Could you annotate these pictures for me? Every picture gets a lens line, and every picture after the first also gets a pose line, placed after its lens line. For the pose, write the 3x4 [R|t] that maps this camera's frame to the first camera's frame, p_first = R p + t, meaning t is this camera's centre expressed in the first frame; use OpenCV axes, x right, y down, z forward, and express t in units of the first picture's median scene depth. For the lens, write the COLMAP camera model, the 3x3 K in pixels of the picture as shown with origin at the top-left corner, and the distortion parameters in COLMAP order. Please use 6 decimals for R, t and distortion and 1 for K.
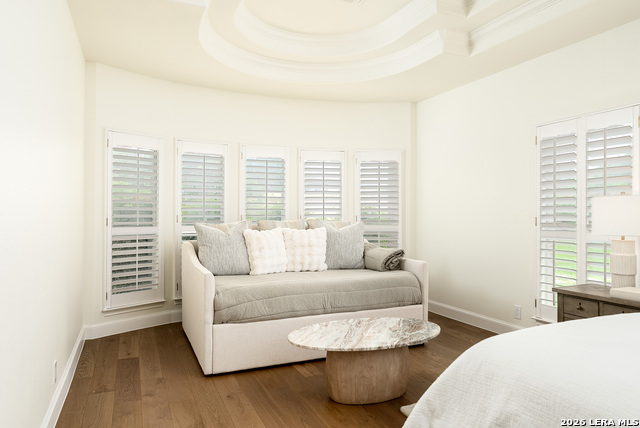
lens RADIAL K [[440.2, 0, 317.7], [0, 440.2, 214.4], [0, 0, 1]] dist [-0.004499, 0.000574]
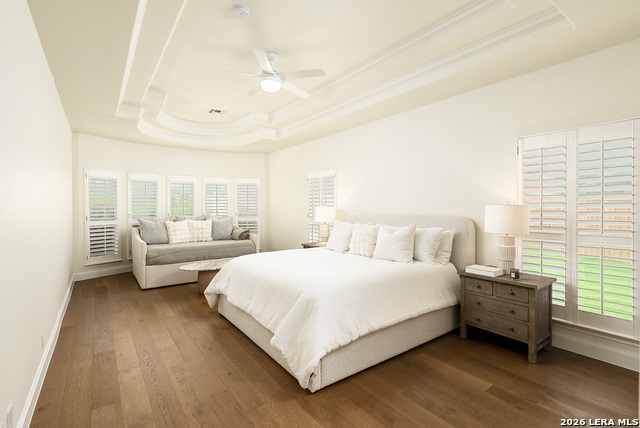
lens RADIAL K [[315.6, 0, 324.5], [0, 315.6, 210.9], [0, 0, 1]] dist [-0.004488, -0.000215]
pose [[0.974857, -0.009130, 0.222643, 0.211905], [0.006671, 0.999908, 0.011791, -0.023520], [-0.222730, -0.010009, 0.974829, -0.538064]]
